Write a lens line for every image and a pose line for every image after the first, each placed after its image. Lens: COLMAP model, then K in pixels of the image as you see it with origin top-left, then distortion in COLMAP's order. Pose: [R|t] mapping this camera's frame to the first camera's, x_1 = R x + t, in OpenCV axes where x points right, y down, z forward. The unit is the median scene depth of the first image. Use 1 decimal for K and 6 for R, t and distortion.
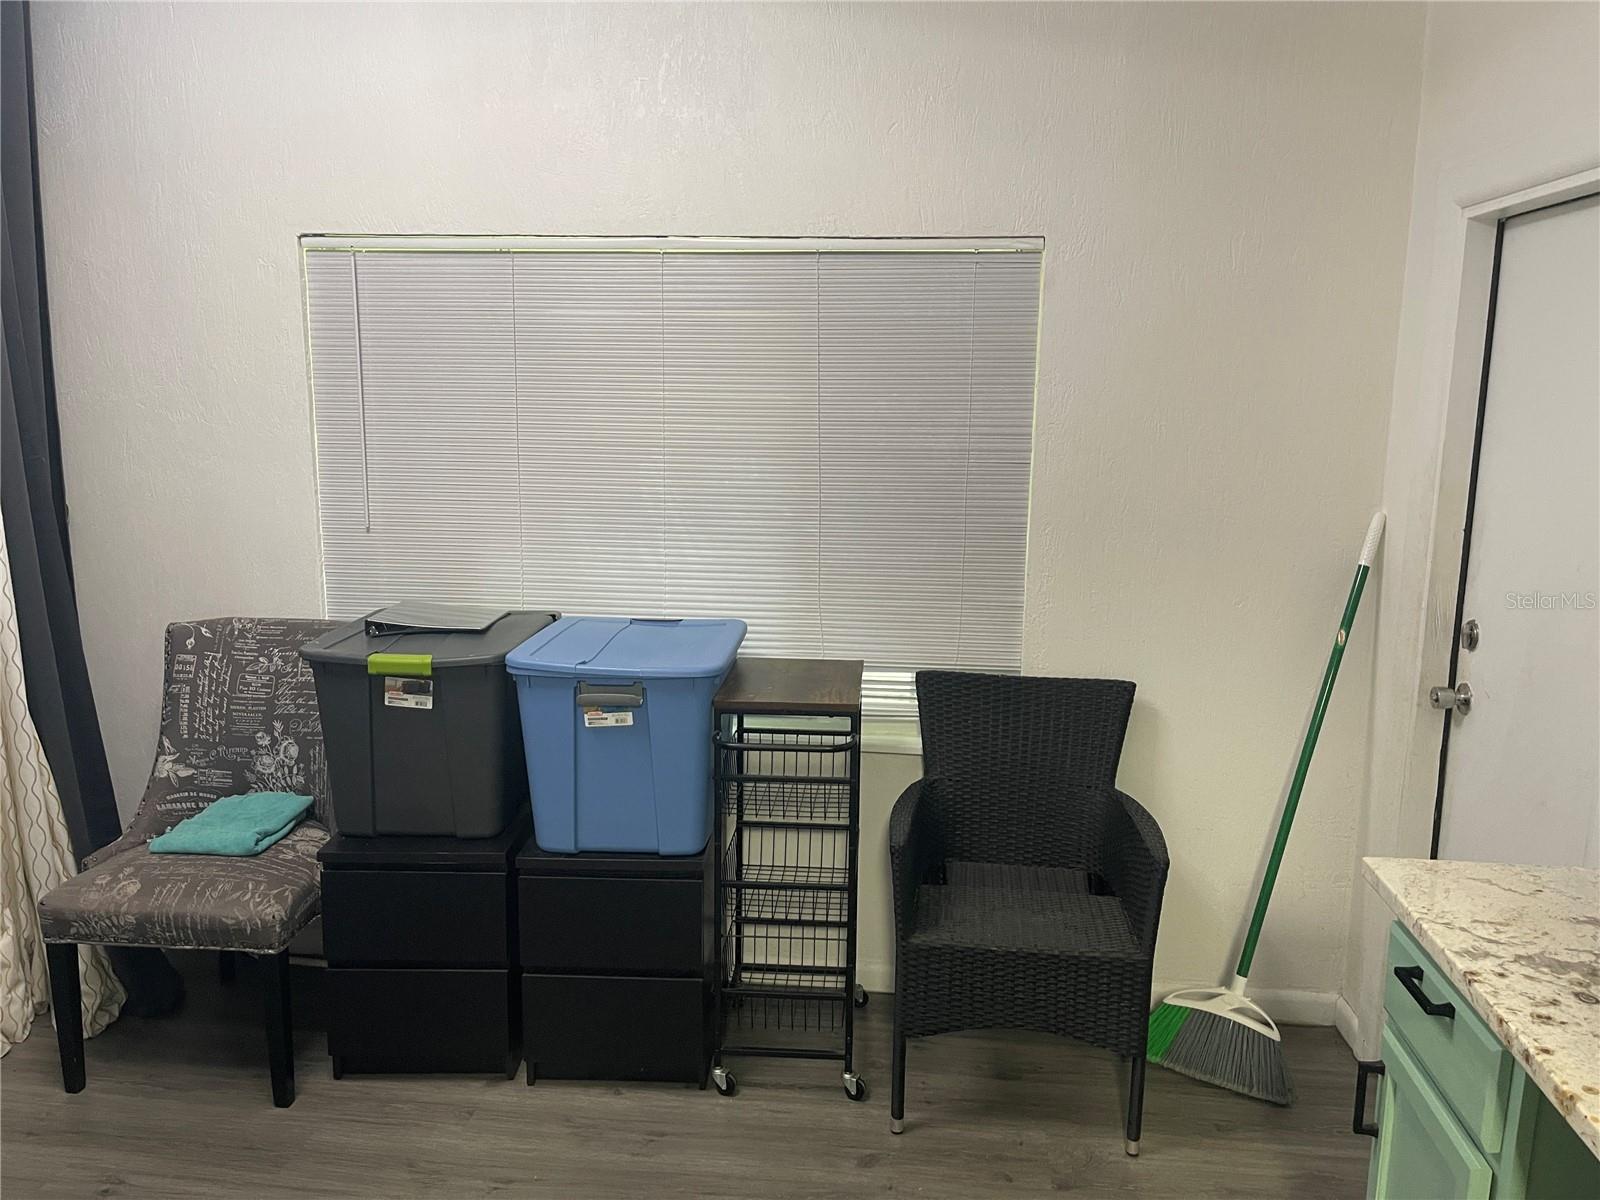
lens RADIAL K [[1204.3, 0, 830.9], [0, 1204.3, 591.8], [0, 0, 1]] dist [0.066364, -0.089930]
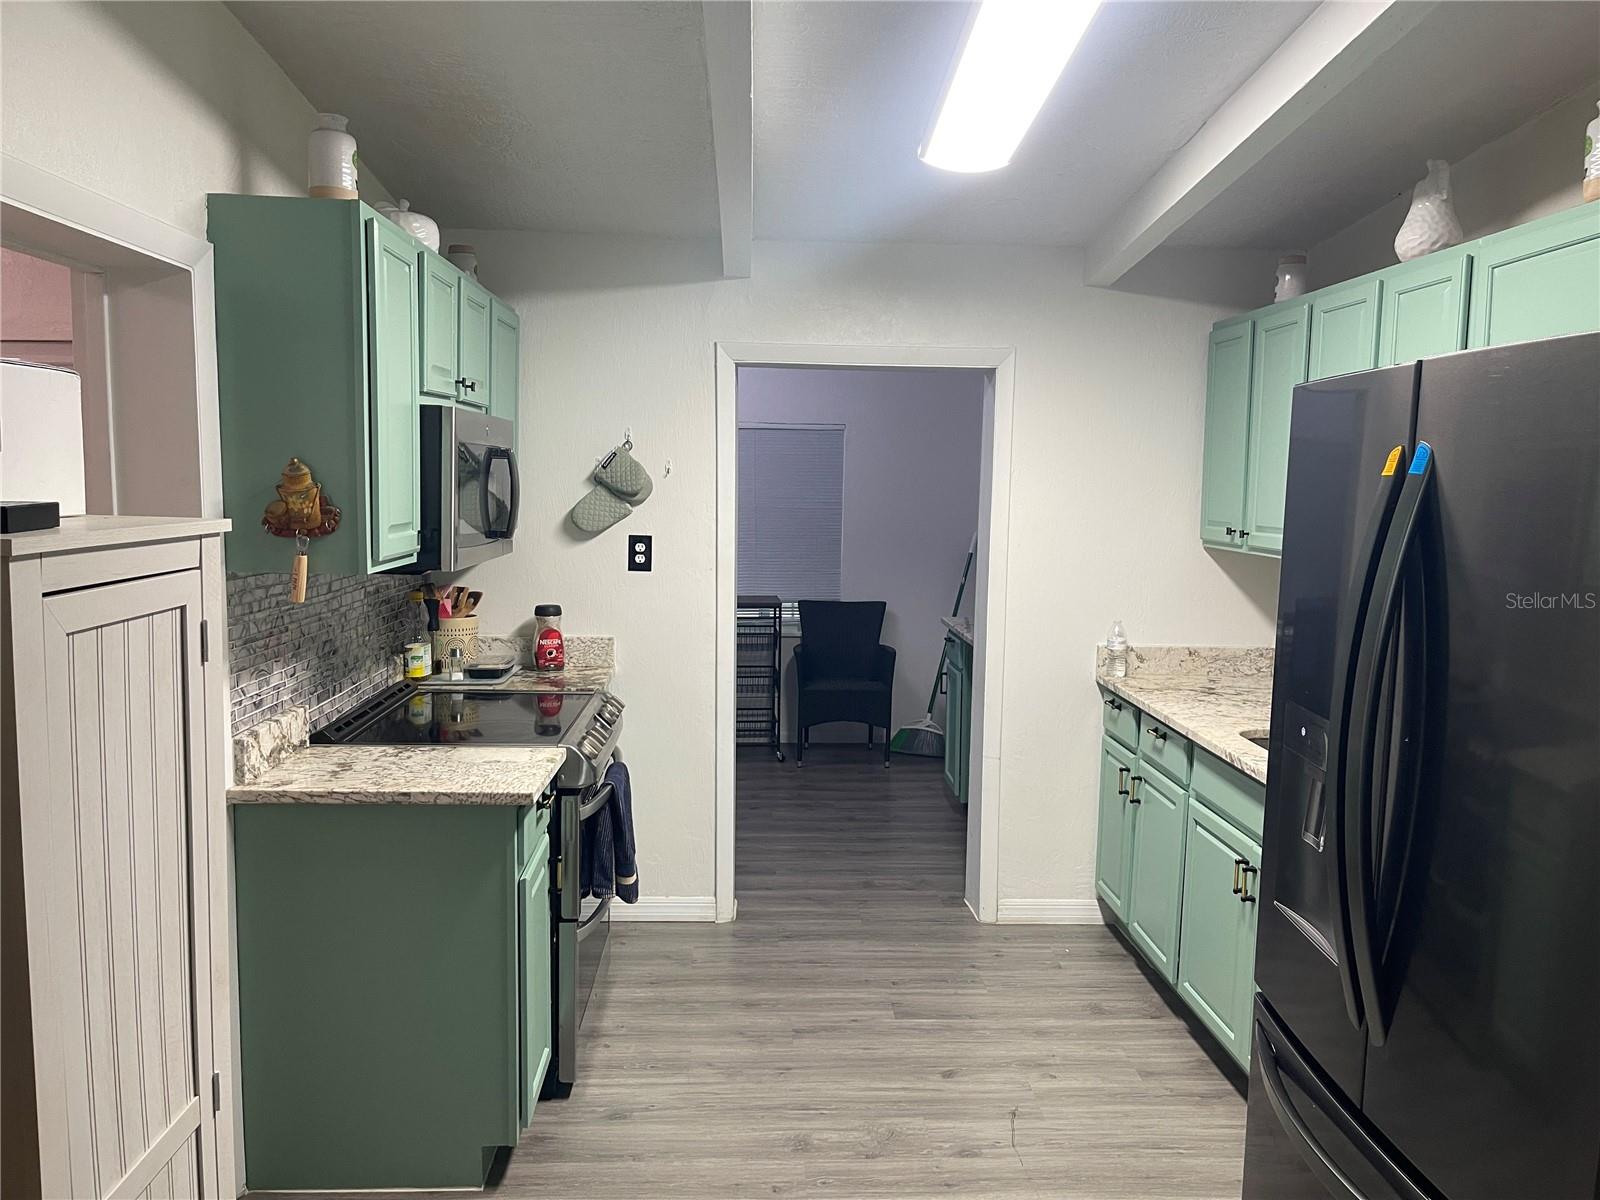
lens RADIAL K [[1204.3, 0, 816.4], [0, 1204.3, 611.1], [0, 0, 1]] dist [0.066364, -0.089930]
pose [[0.986980, -0.012710, 0.160343, -0.286873], [0.023278, 0.997665, -0.064202, 0.249945], [-0.159153, 0.067099, 0.984971, -1.410919]]
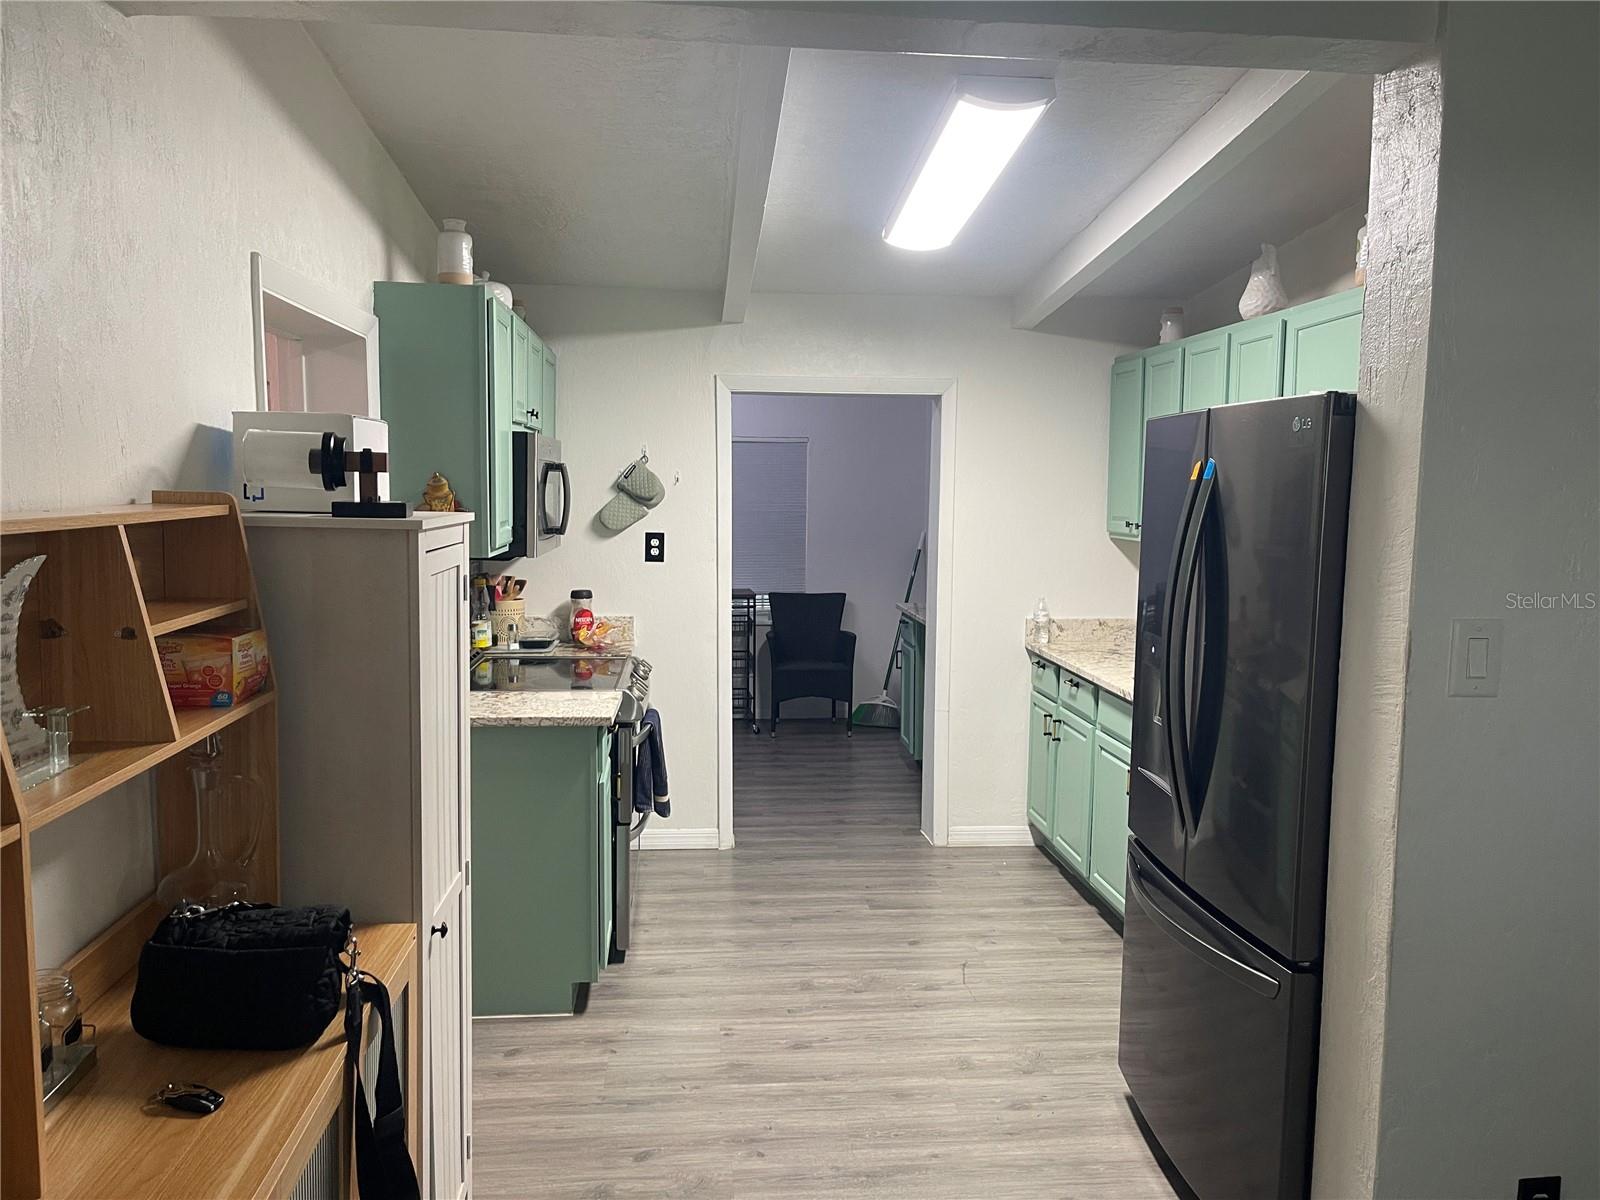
lens RADIAL K [[1204.3, 0, 811.3], [0, 1204.3, 609.3], [0, 0, 1]] dist [0.066364, -0.089930]
pose [[0.978899, -0.023432, 0.202995, -0.399930], [0.038346, 0.996820, -0.069854, 0.306810], [-0.200713, 0.076164, 0.976685, -1.727105]]
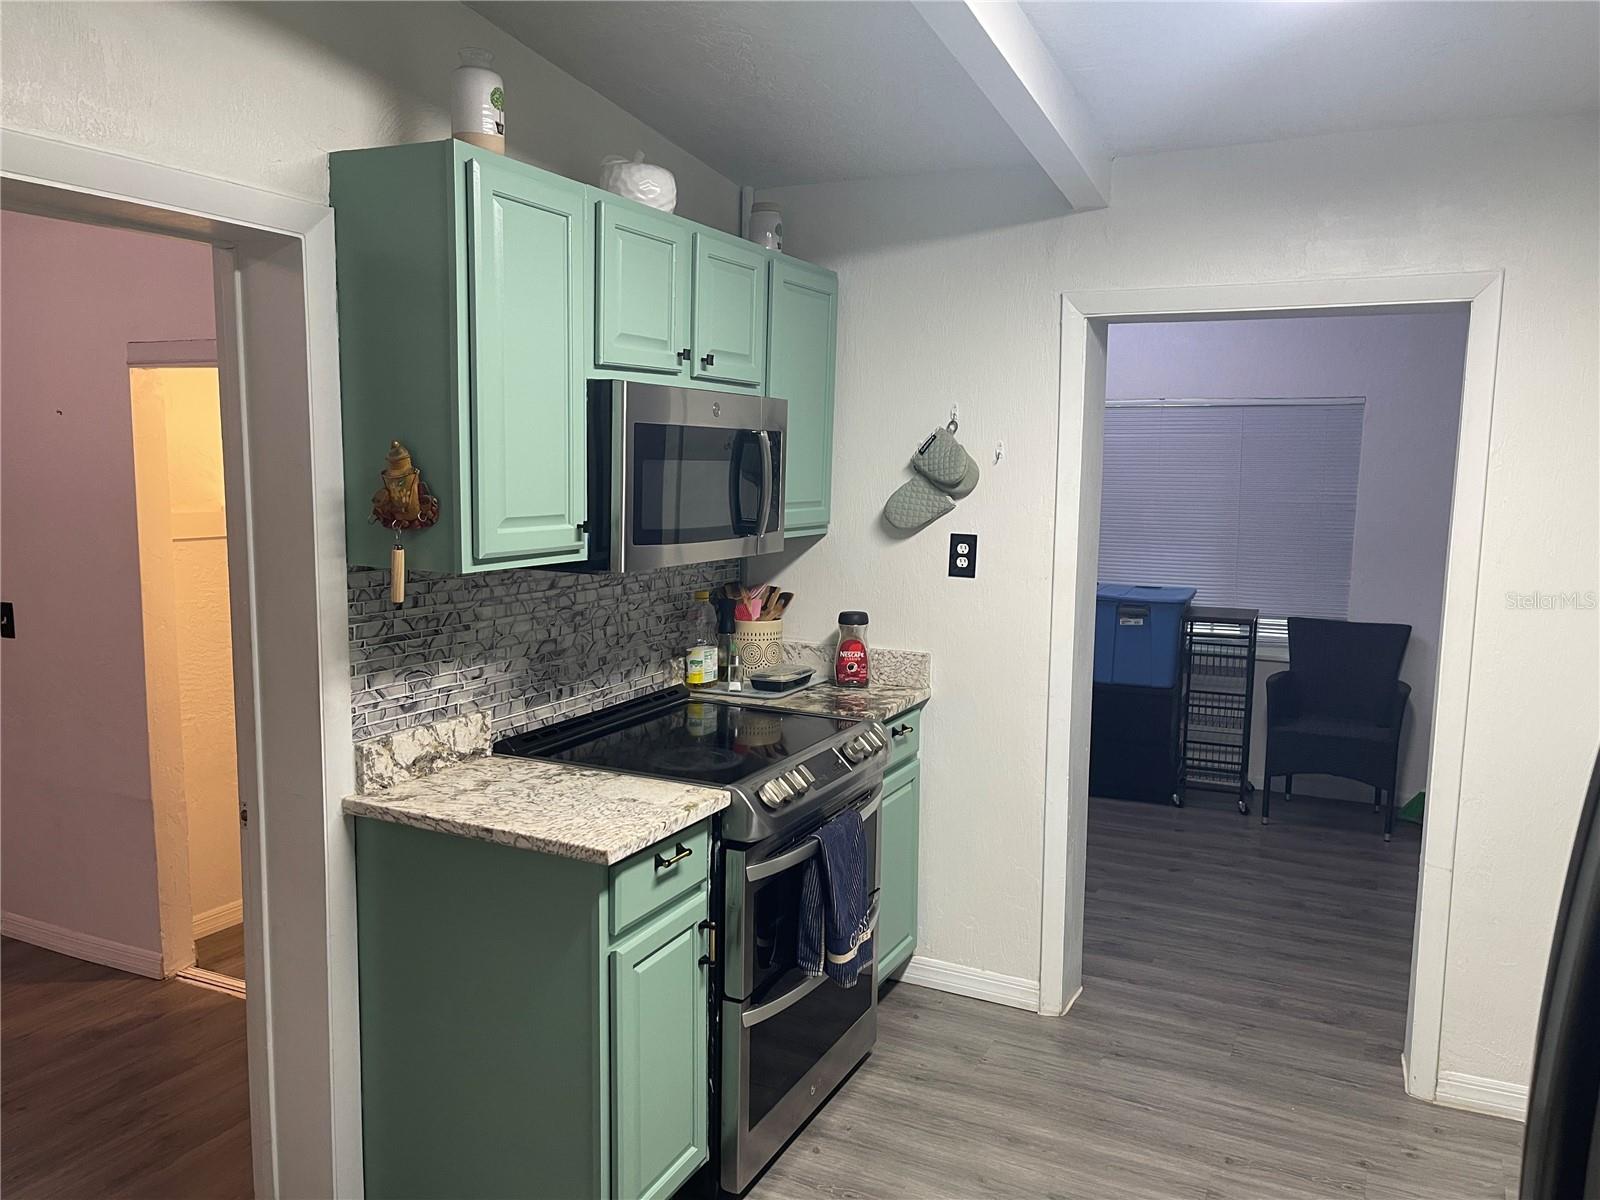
lens RADIAL K [[1204.3, 0, 808.4], [0, 1204.3, 612.7], [0, 0, 1]] dist [0.066364, -0.089930]
pose [[0.940952, 0.044358, -0.335622, 0.000110], [-0.063365, 0.996935, -0.045889, 0.204616], [0.332557, 0.064446, 0.940878, -1.136834]]
